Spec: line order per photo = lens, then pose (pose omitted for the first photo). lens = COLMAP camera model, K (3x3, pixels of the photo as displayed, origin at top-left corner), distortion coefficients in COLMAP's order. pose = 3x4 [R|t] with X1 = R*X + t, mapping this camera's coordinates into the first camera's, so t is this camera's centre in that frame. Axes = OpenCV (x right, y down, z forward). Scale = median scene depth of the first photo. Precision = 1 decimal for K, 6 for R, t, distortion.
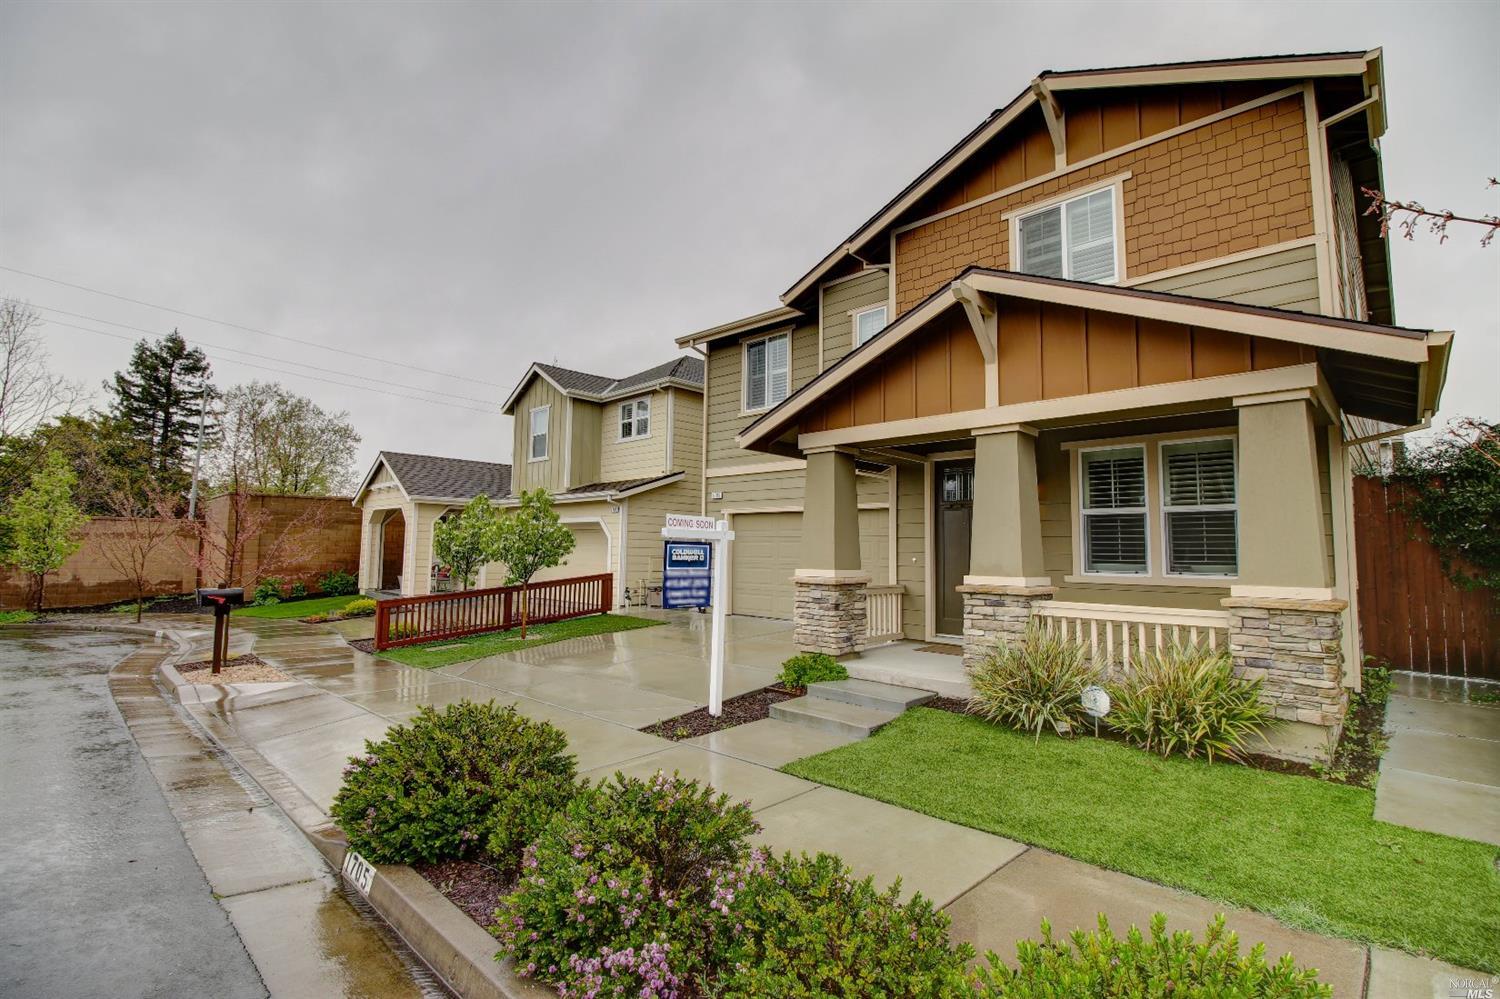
lens RADIAL K [[688.3, 0, 748.9], [0, 688.3, 498.3], [0, 0, 1]] dist [-0.011372, -0.004184]
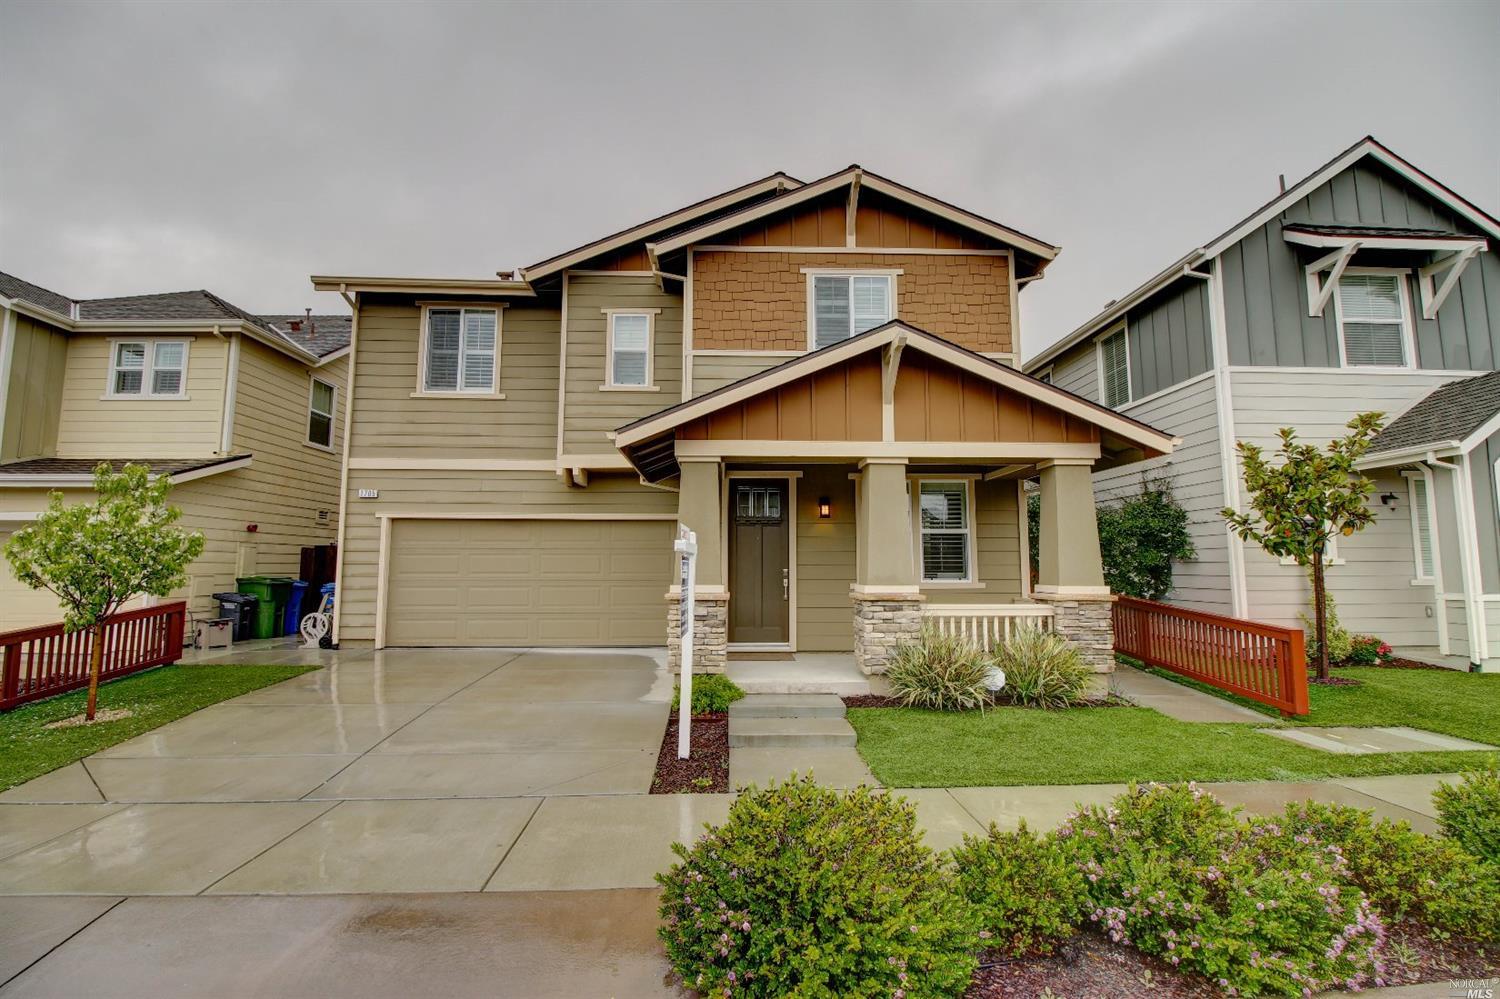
lens RADIAL K [[688.3, 0, 748.6], [0, 688.3, 496.5], [0, 0, 1]] dist [-0.011372, -0.004184]
pose [[0.694116, 0.061686, 0.717216, -0.523652], [-0.047972, 0.998071, -0.039414, 0.015772], [-0.718263, -0.007048, 0.695736, 0.285821]]
